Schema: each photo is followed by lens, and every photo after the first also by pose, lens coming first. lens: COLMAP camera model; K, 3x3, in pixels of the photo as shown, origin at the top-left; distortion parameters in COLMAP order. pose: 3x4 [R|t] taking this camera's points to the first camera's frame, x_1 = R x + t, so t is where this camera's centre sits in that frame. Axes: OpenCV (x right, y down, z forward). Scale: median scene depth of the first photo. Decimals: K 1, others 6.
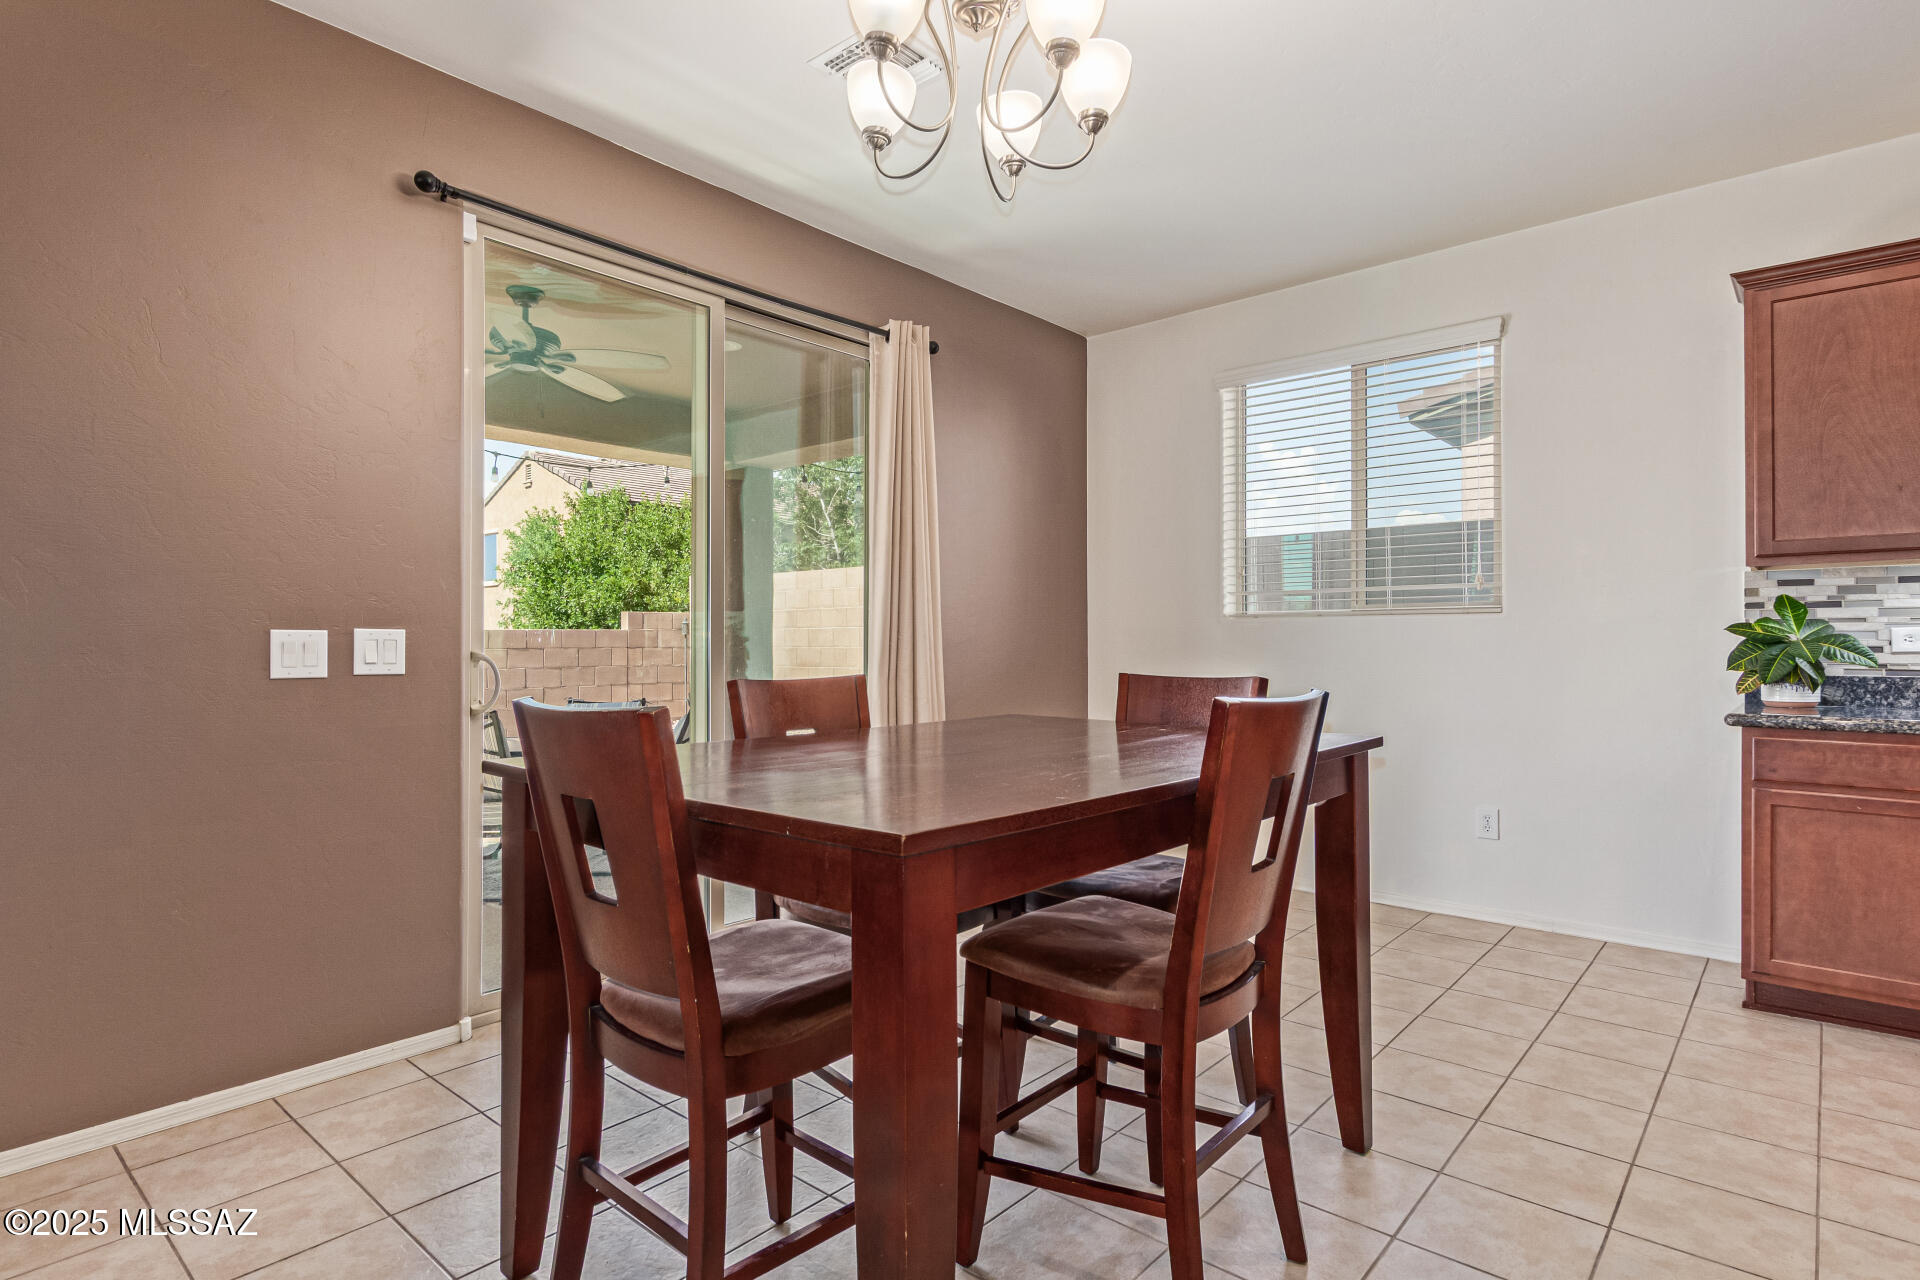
lens RADIAL K [[991.6, 0, 960.1], [0, 991.6, 639.4], [0, 0, 1]] dist [-0.000873, -0.000015]
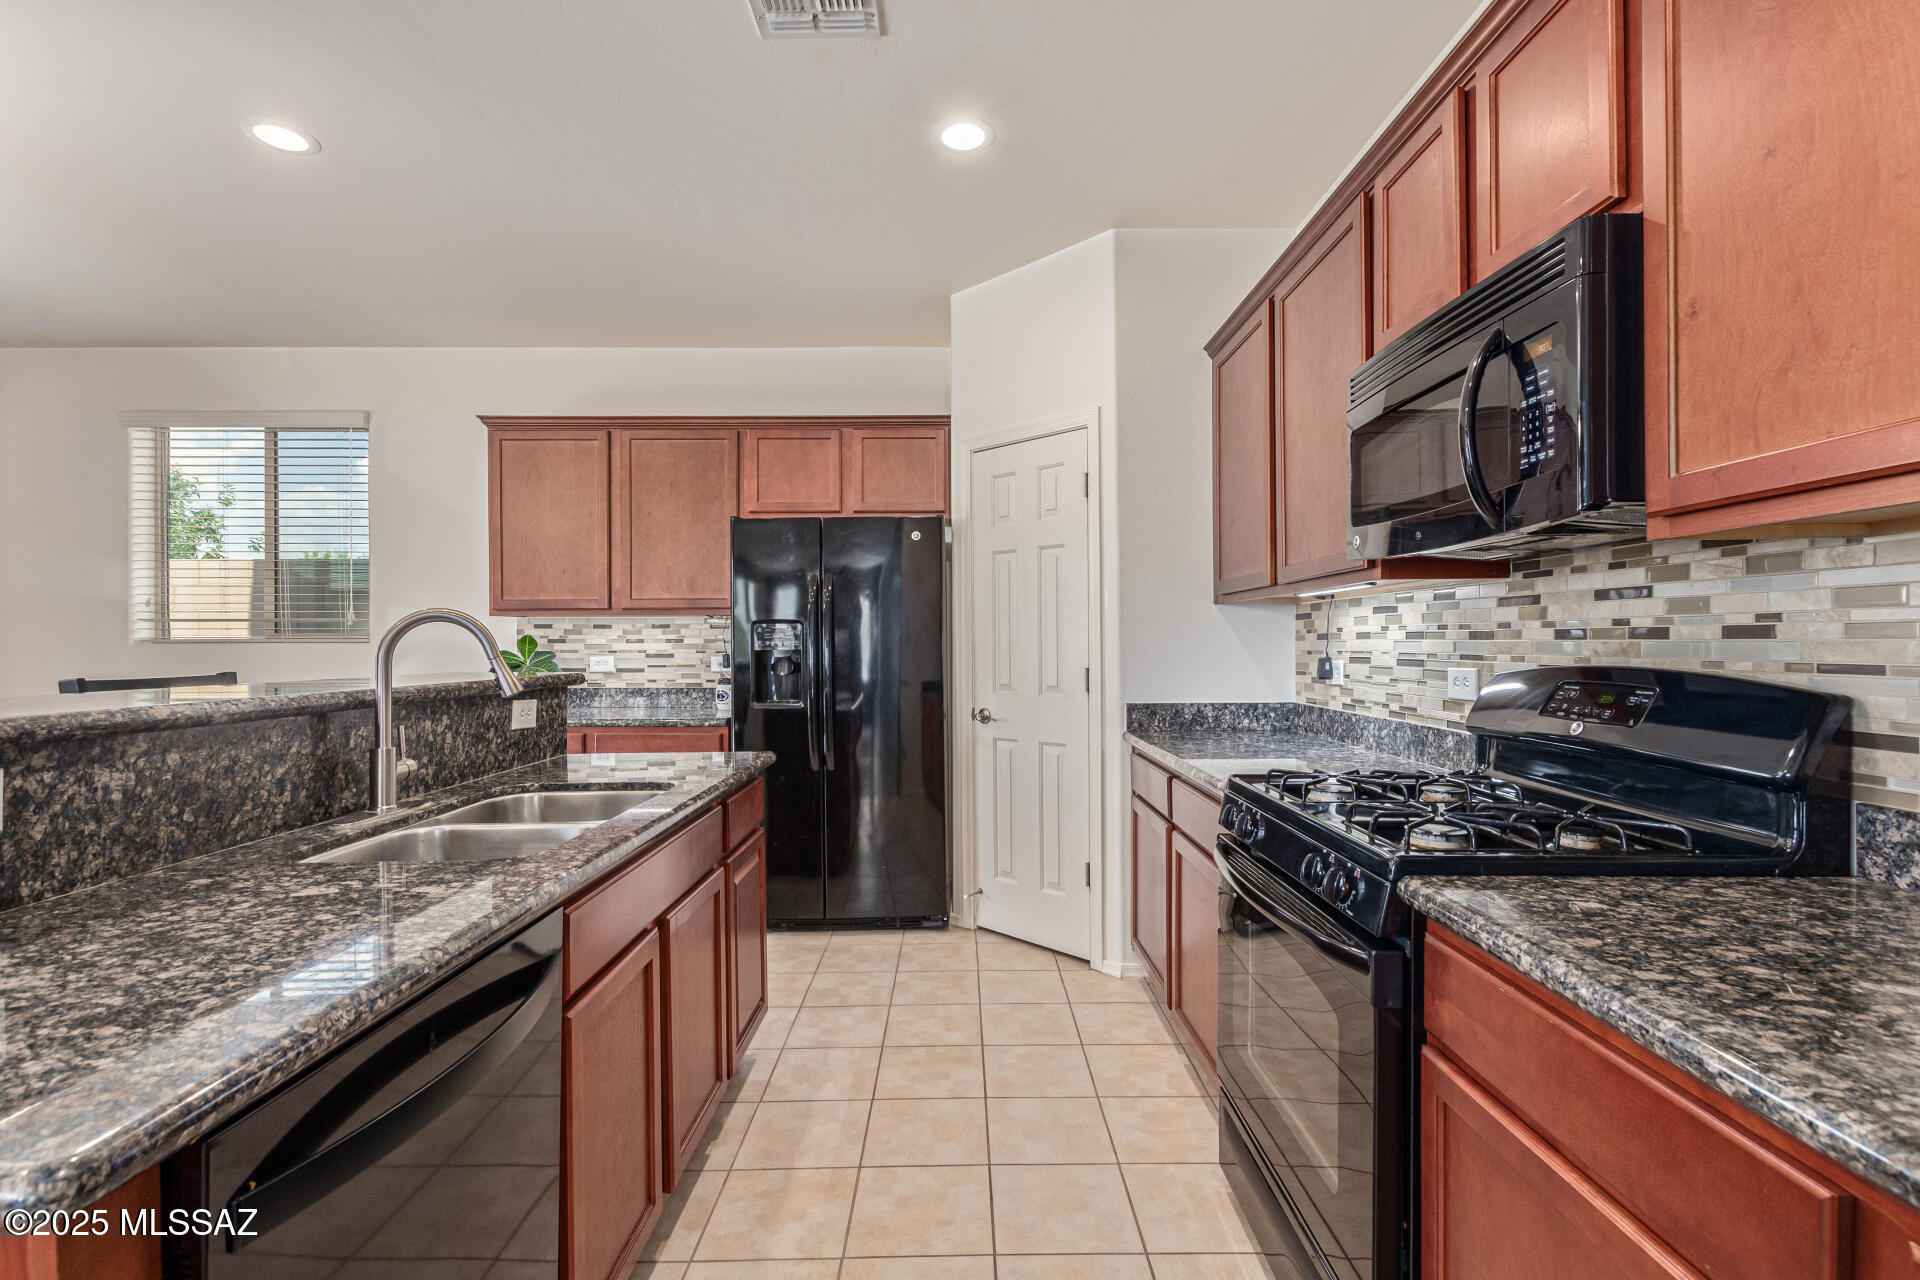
lens RADIAL K [[891.0, 0, 959.3], [0, 891.0, 643.8], [0, 0, 1]] dist [0.006349, -0.000064]
pose [[0.751165, -0.001184, 0.660114, 0.349235], [-0.002816, 0.999984, 0.004997, -0.032832], [-0.660109, -0.005613, 0.751149, -0.368130]]
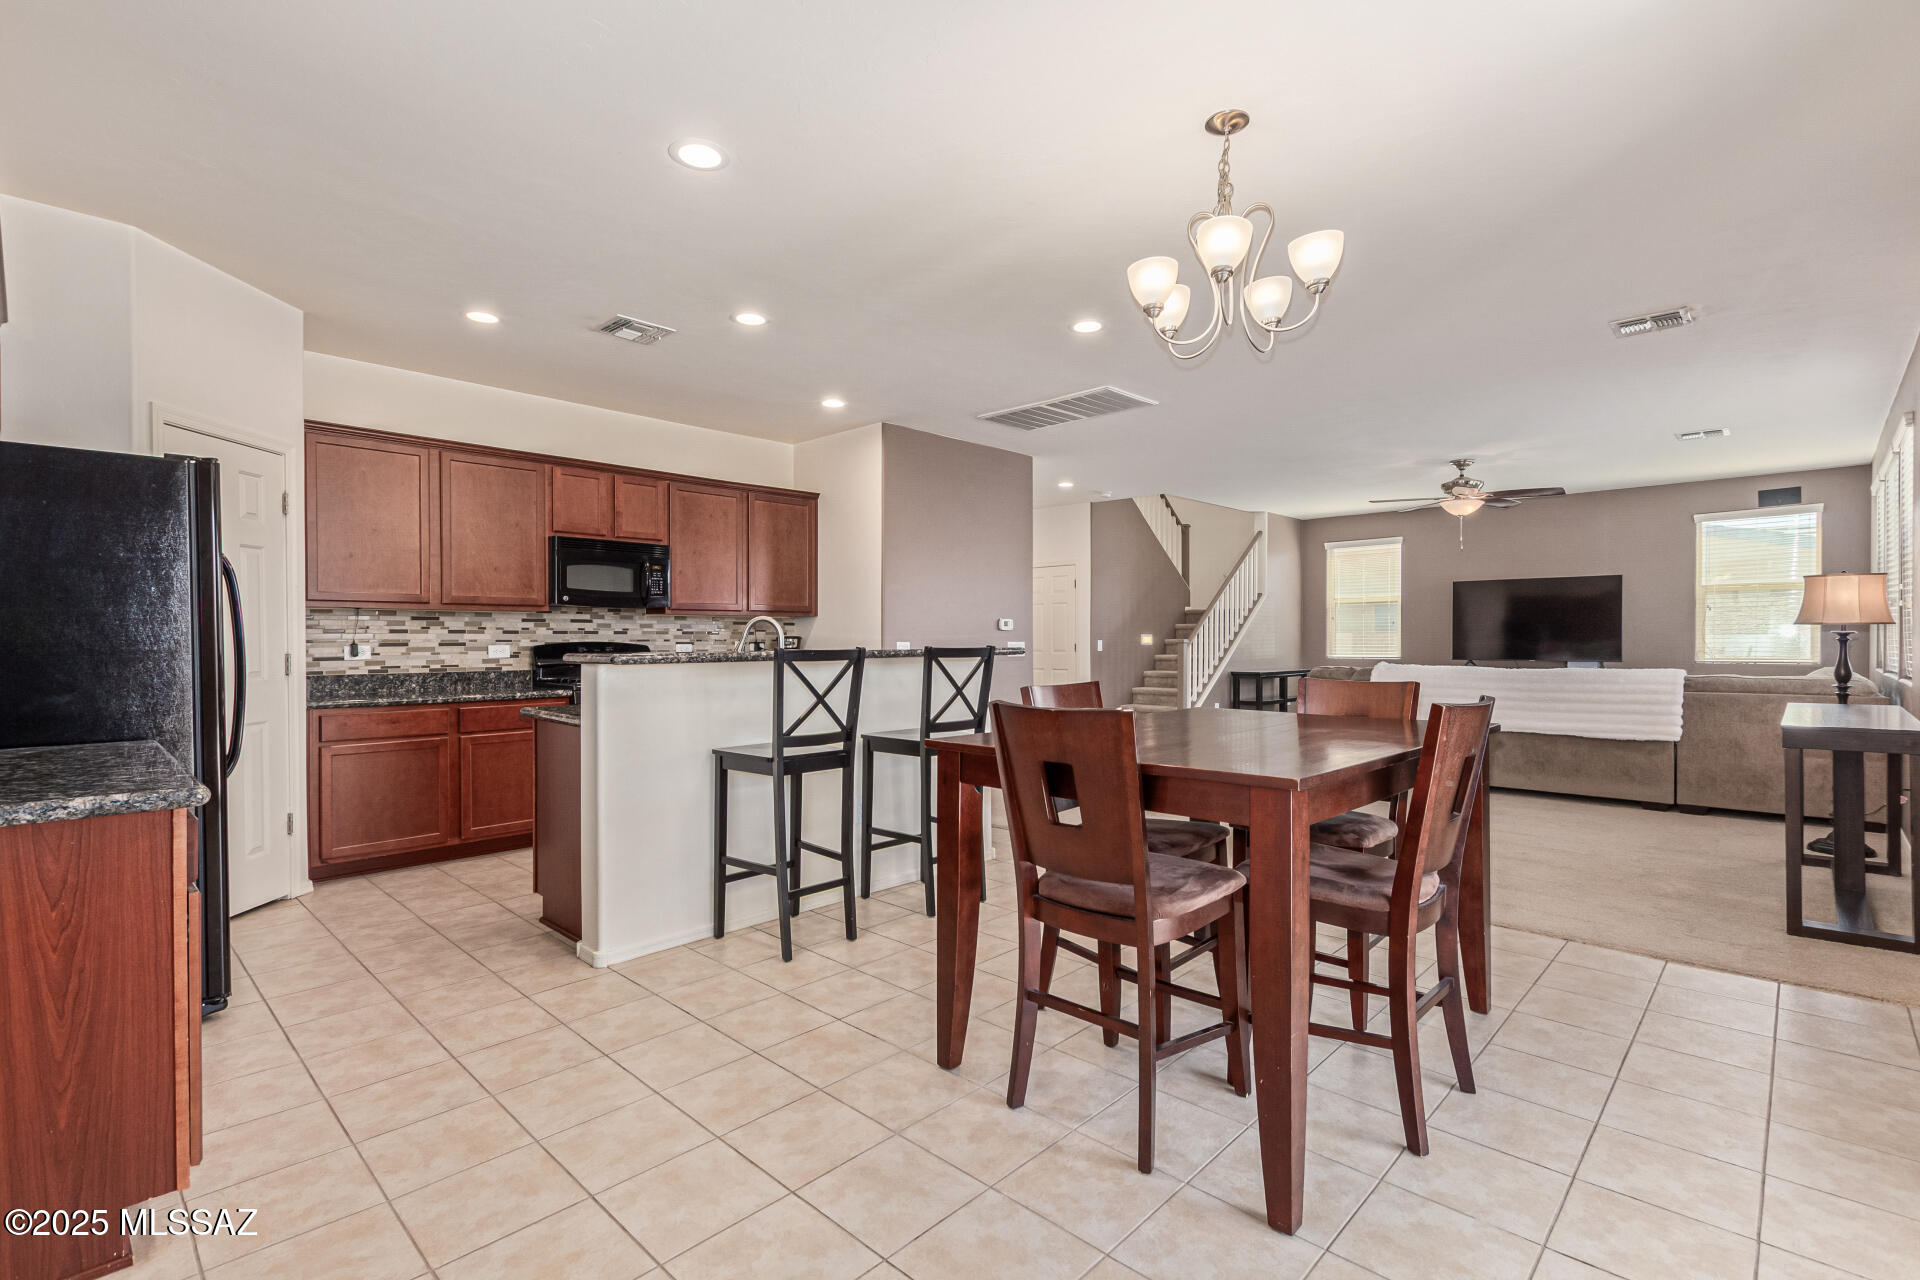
lens RADIAL K [[891.0, 0, 972.6], [0, 891.0, 648.8], [0, 0, 1]] dist [0.006349, -0.000064]
pose [[-0.999435, 0.004582, 0.033297, 0.175558], [0.004757, 0.999975, 0.005184, -0.014691], [-0.033273, 0.005340, -0.999432, 1.150108]]
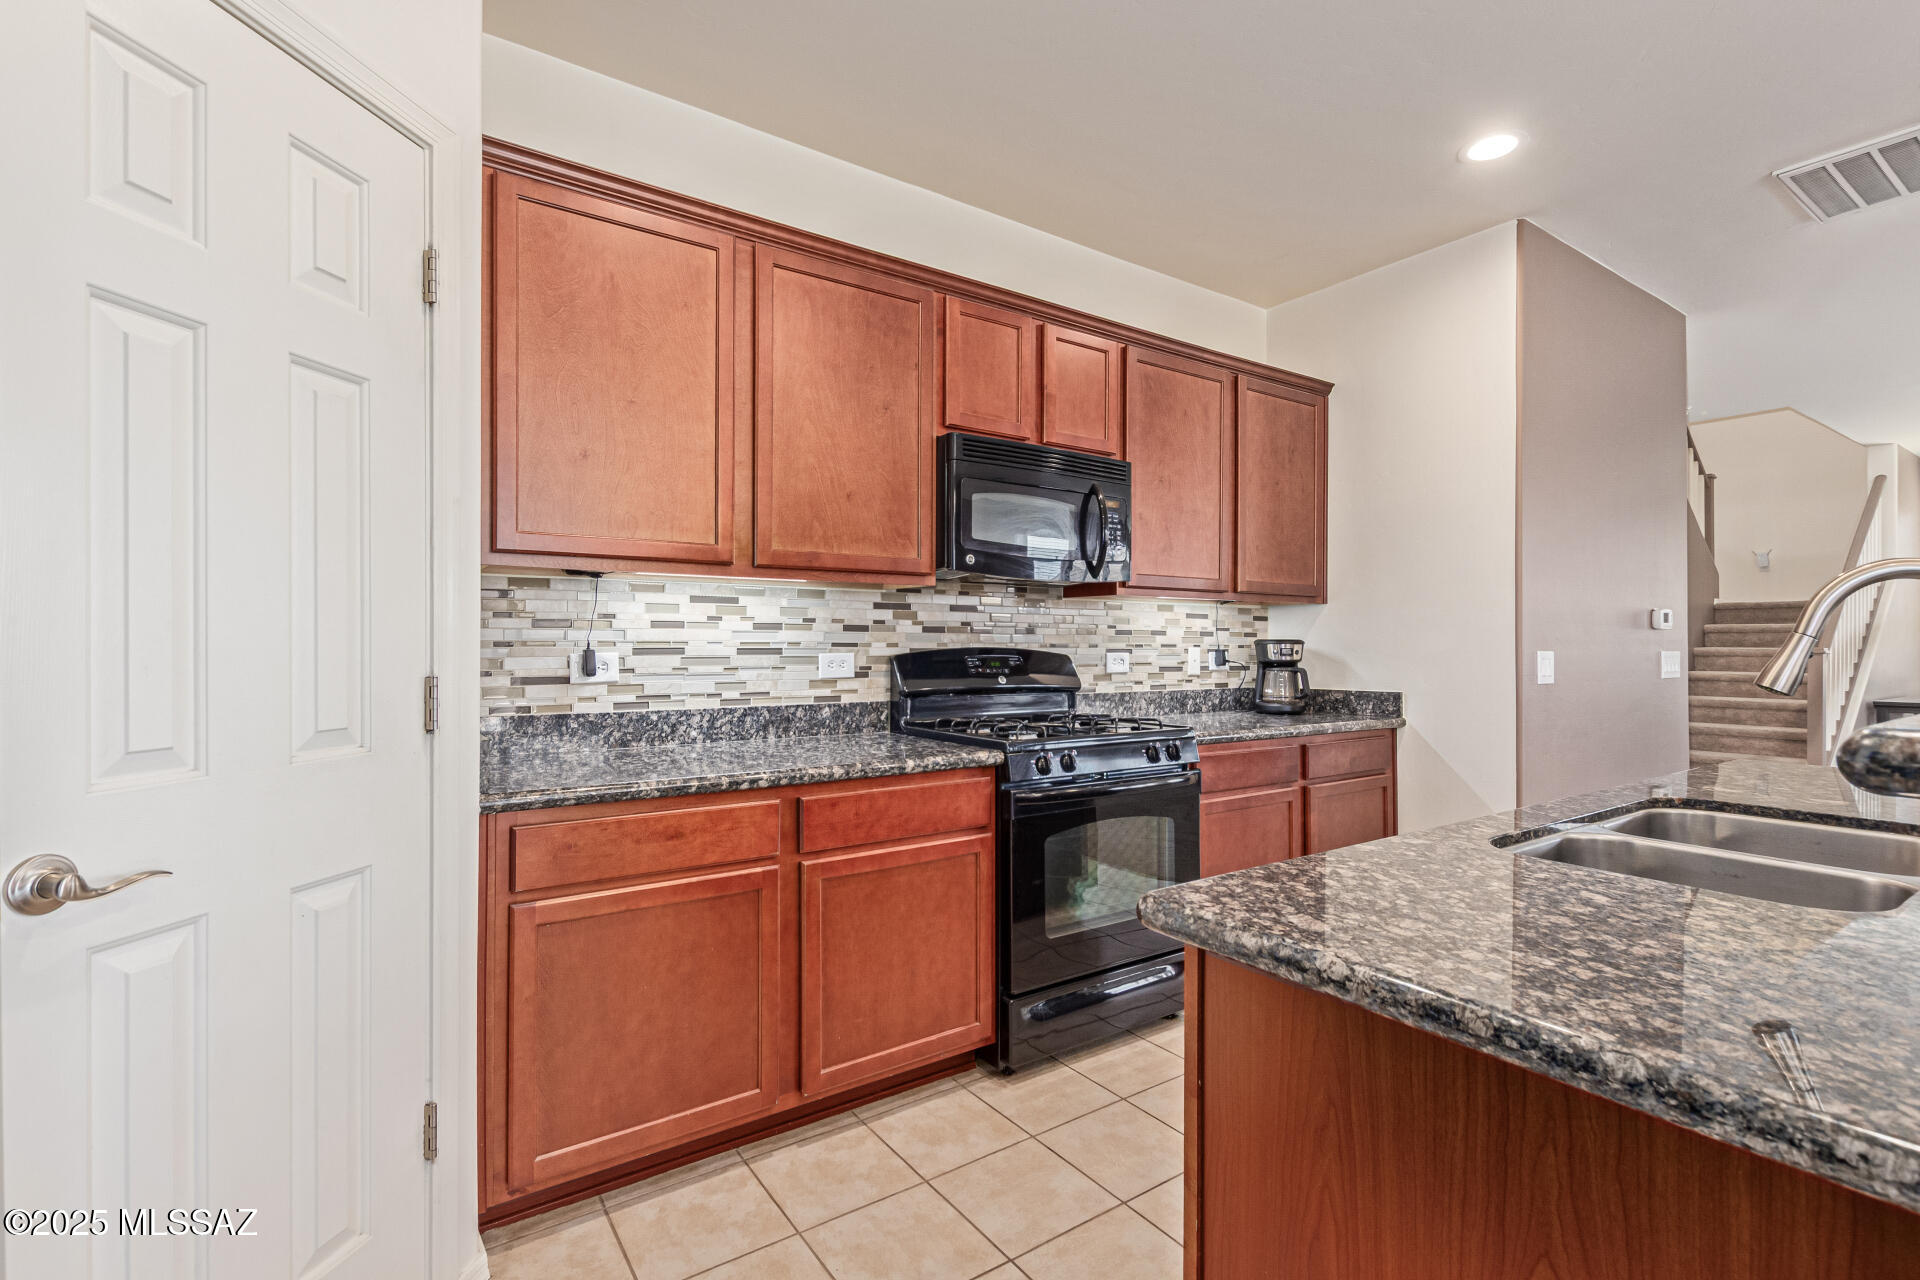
lens RADIAL K [[891.0, 0, 964.9], [0, 891.0, 645.3], [0, 0, 1]] dist [0.006349, -0.000064]
pose [[-0.971502, 0.000021, 0.237030, 0.669988], [-0.001464, 0.999980, -0.006089, -0.018597], [-0.237026, -0.006263, -0.971483, 0.484535]]
